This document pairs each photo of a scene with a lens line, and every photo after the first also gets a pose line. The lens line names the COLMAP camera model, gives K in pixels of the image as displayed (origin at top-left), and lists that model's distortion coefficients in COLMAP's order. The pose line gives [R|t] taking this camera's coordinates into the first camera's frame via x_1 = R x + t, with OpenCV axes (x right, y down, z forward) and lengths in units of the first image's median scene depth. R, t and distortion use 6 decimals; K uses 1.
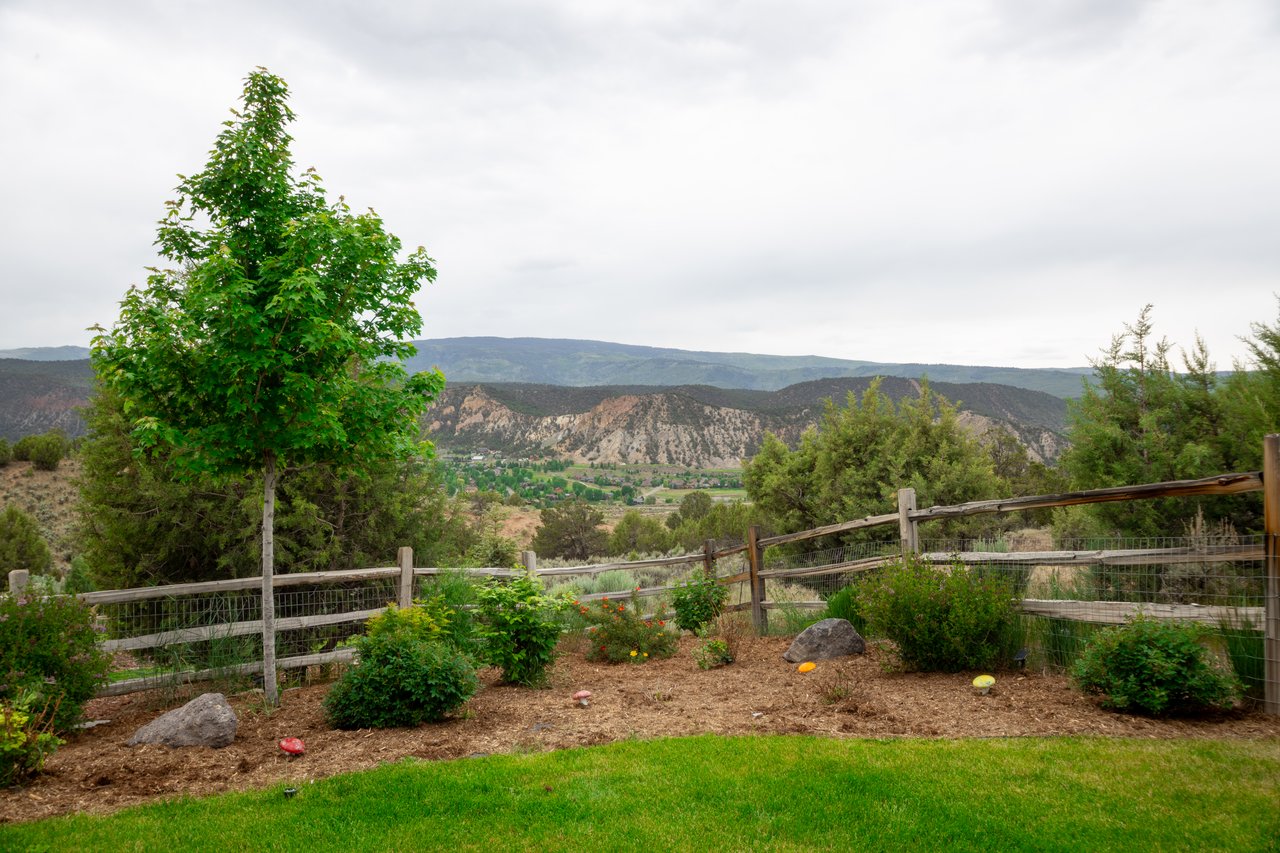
lens RADIAL K [[891.4, 0, 640.0], [0, 891.4, 426.5], [0, 0, 1]] dist [-0.031286, 0.000672]
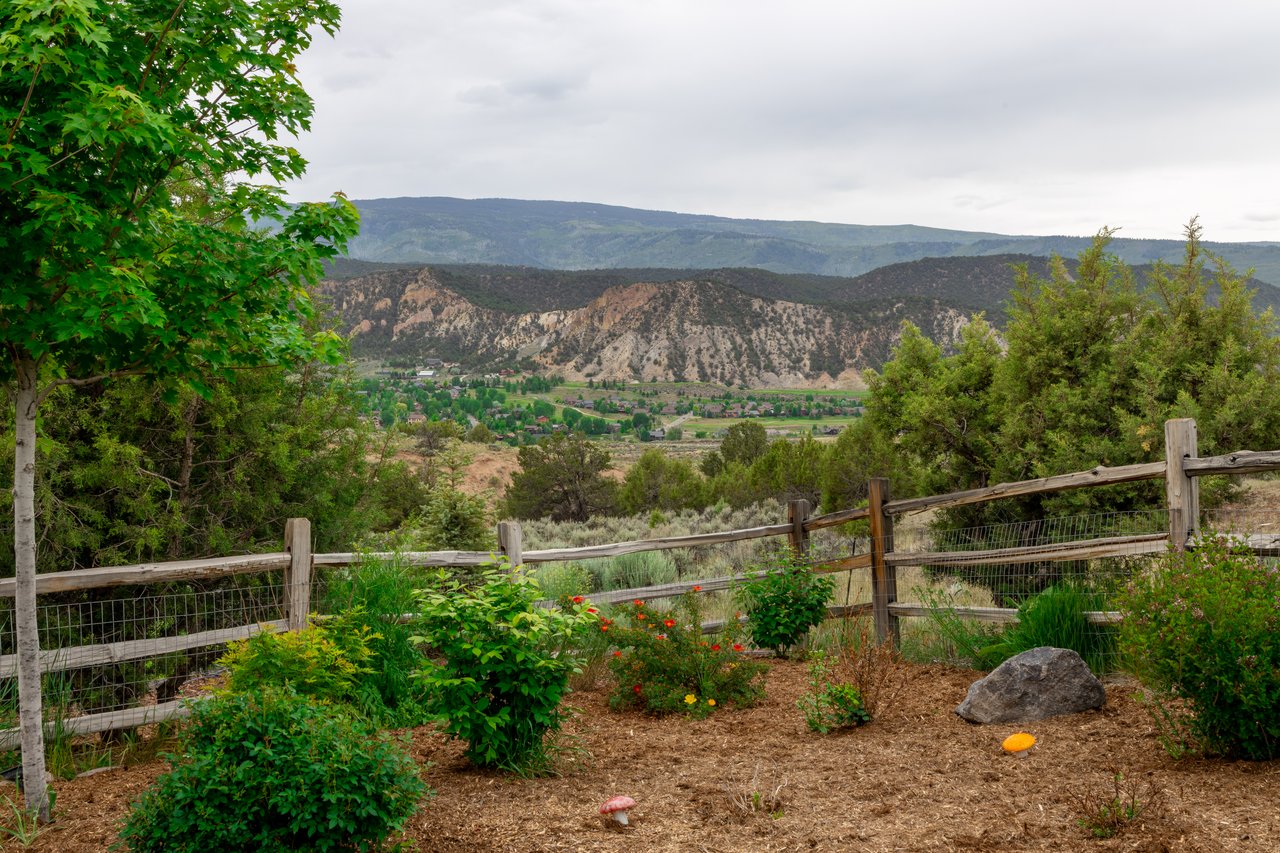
lens RADIAL K [[1268.5, 0, 657.6], [0, 1268.5, 404.9], [0, 0, 1]] dist [0.046548, -0.003580]
pose [[1.000000, 0.000896, 0.000198, -0.026891], [-0.000907, 0.998215, 0.059720, 0.010700], [-0.000144, -0.059720, 0.998215, 0.161426]]
